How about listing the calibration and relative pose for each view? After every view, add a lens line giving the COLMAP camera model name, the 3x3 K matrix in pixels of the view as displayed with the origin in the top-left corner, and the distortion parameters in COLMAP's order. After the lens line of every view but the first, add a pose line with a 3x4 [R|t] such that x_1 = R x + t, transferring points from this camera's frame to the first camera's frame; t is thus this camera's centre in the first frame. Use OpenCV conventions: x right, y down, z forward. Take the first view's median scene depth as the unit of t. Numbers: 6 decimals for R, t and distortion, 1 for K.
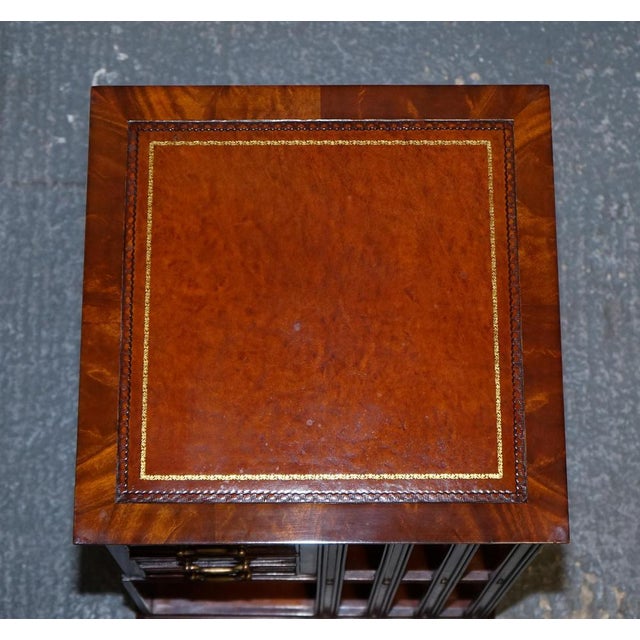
lens RADIAL K [[1368.5, 0, 319.9], [0, 1368.5, 313.9], [0, 0, 1]] dist [-0.001242, 0.000000]
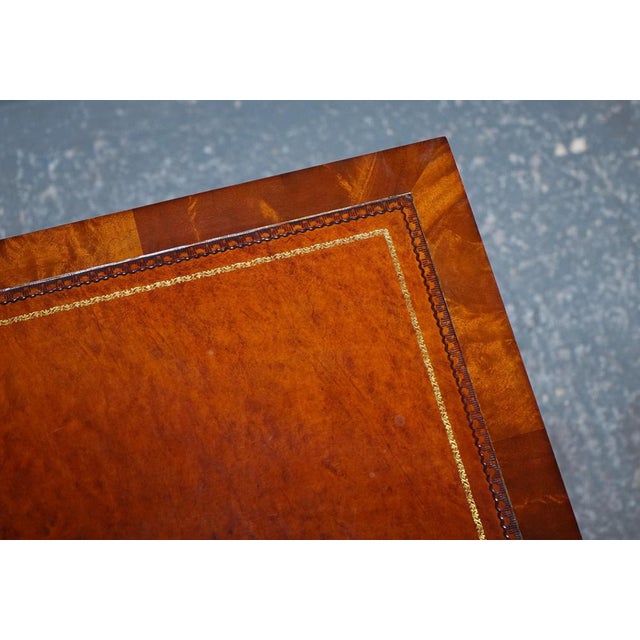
lens RADIAL K [[1368.5, 0, 361.3], [0, 1368.5, 332.0], [0, 0, 1]] dist [-0.001242, 0.000000]
pose [[0.962459, -0.231783, 0.141240, -0.000173], [0.248549, 0.961712, -0.115473, 0.003102], [-0.109068, 0.146243, 0.983218, 0.314675]]
